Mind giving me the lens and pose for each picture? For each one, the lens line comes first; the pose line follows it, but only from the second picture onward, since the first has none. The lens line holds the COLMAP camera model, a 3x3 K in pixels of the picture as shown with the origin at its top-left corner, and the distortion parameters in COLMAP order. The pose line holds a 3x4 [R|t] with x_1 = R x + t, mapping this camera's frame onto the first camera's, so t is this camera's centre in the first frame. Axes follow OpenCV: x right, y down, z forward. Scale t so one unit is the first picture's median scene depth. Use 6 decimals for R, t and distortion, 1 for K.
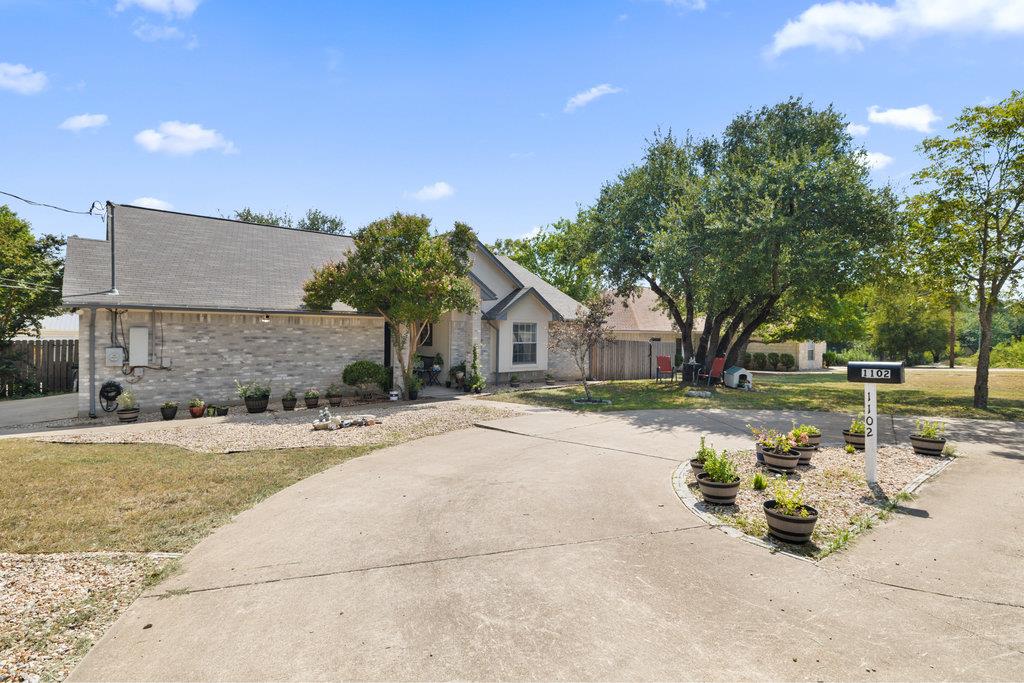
lens RADIAL K [[474.3, 0, 510.7], [0, 474.3, 343.4], [0, 0, 1]] dist [-0.006890, 0.001389]
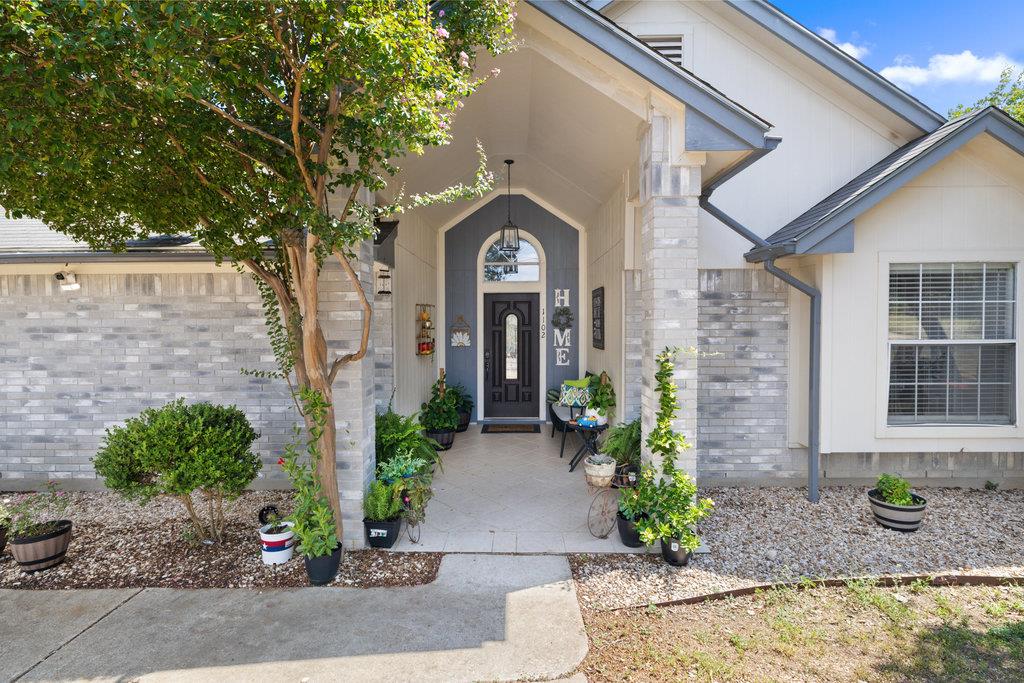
lens RADIAL K [[474.3, 0, 514.6], [0, 474.3, 344.4], [0, 0, 1]] dist [-0.006890, 0.001389]
pose [[0.754337, 0.005356, -0.656465, 0.027001], [-0.000768, 0.999973, 0.007277, -0.002296], [0.656487, -0.004985, 0.754321, 0.887570]]
